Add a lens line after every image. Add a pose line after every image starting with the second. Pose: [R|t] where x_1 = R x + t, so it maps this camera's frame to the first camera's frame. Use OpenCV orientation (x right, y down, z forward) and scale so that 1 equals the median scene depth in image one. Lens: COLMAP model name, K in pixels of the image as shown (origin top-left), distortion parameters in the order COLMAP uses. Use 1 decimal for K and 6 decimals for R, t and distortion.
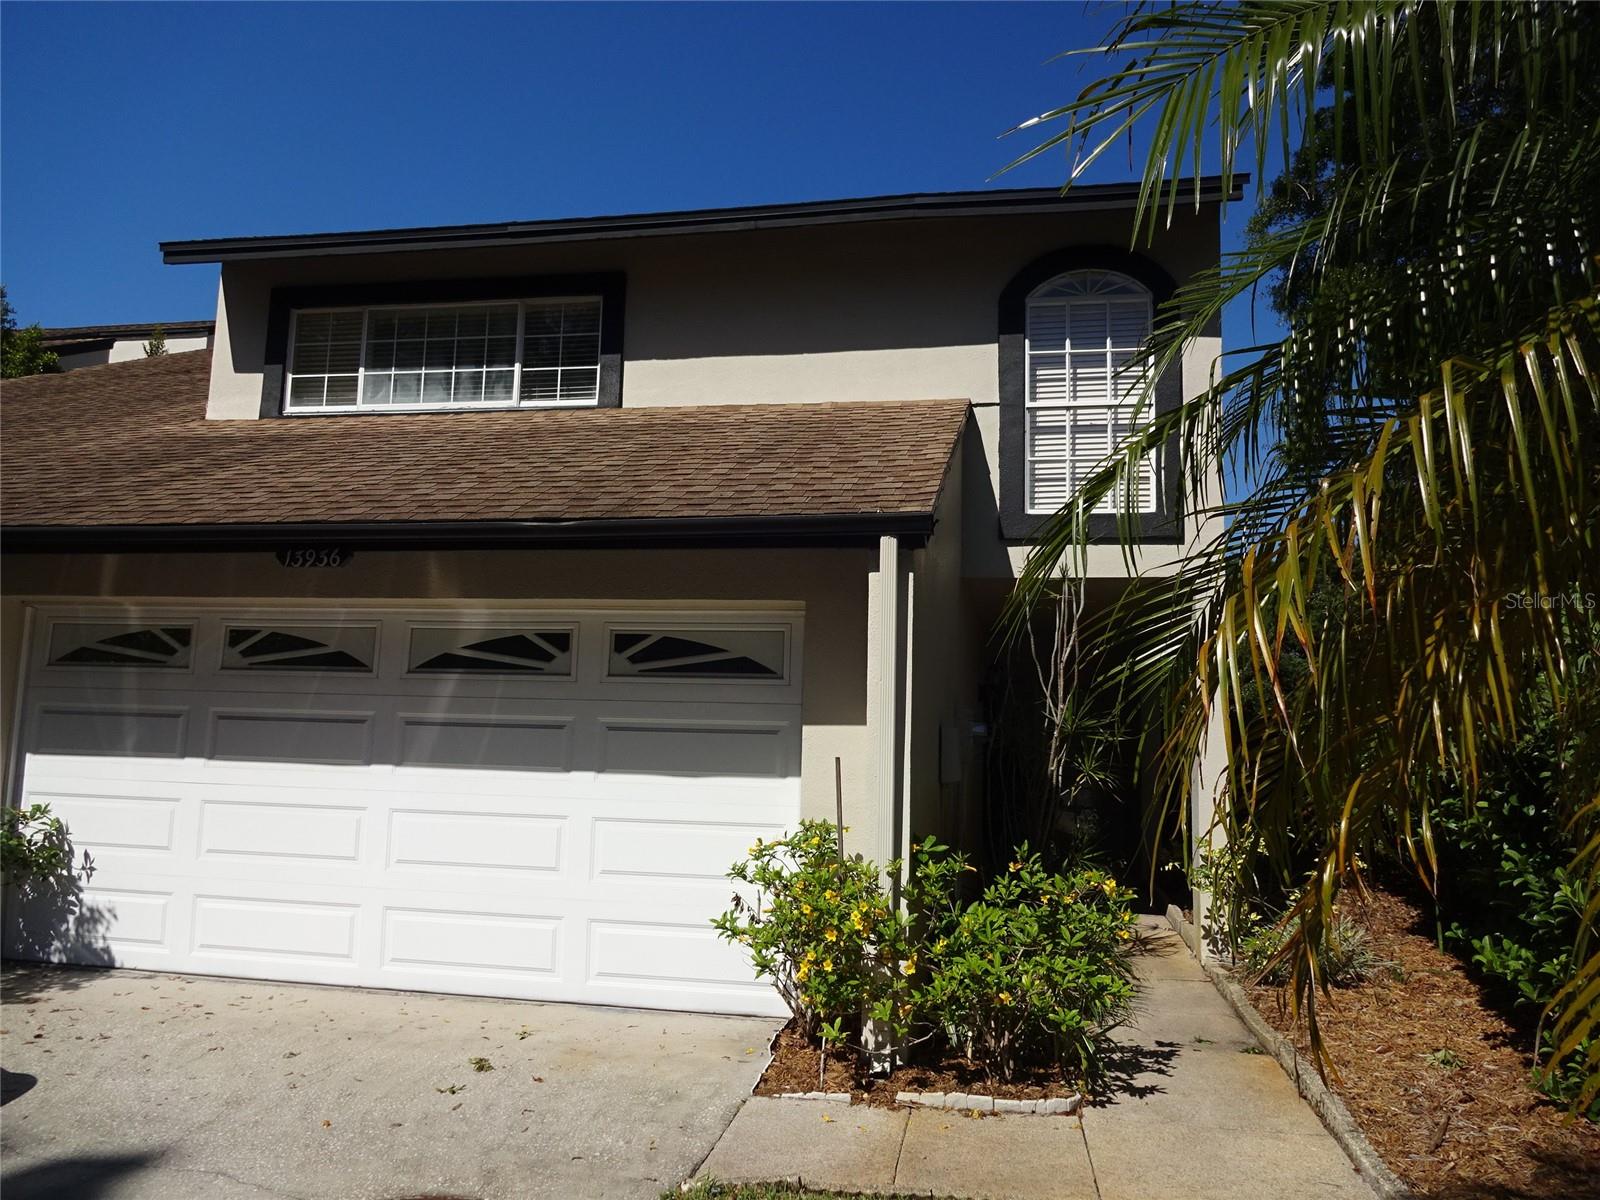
lens RADIAL K [[1181.1, 0, 798.2], [0, 1181.1, 598.1], [0, 0, 1]] dist [-0.011729, -0.000647]
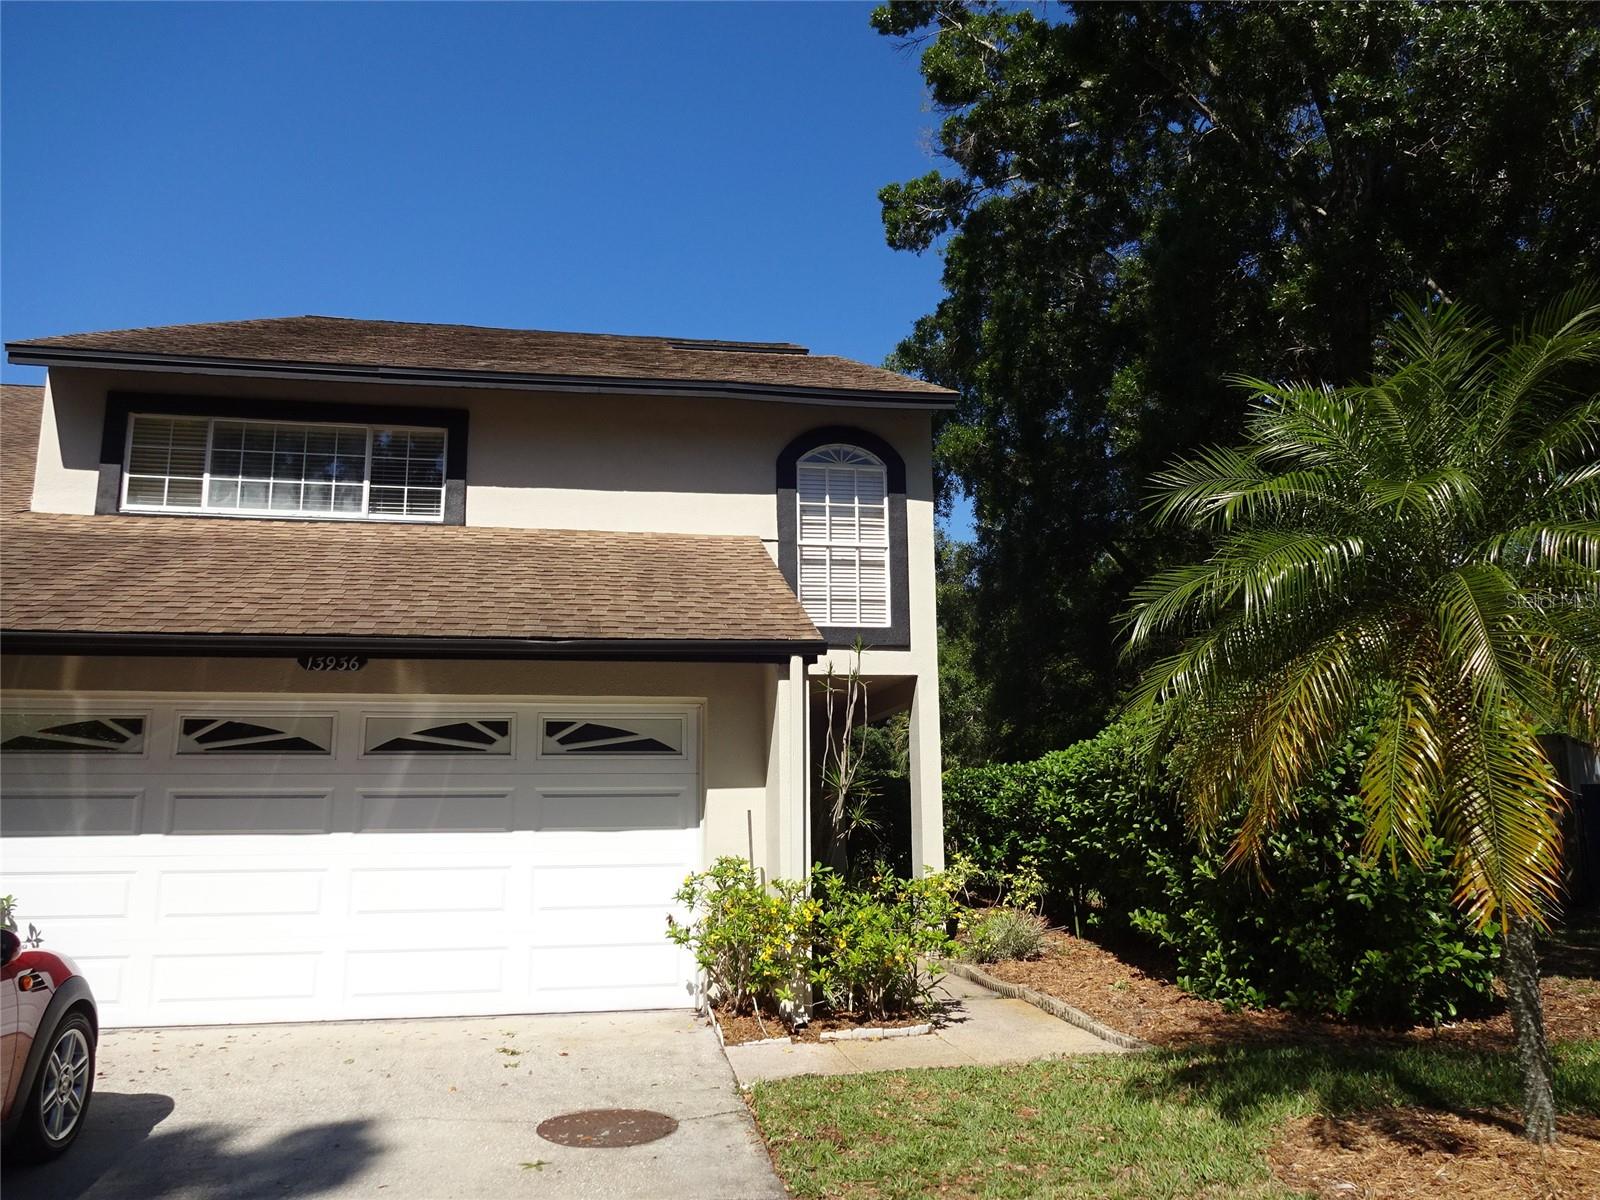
lens RADIAL K [[1181.1, 0, 796.9], [0, 1181.1, 600.6], [0, 0, 1]] dist [-0.011729, -0.000647]
pose [[0.935463, 0.028968, 0.352234, -0.329972], [-0.009179, 0.998290, -0.057722, -0.027654], [-0.353304, 0.050764, 0.934130, -0.279697]]
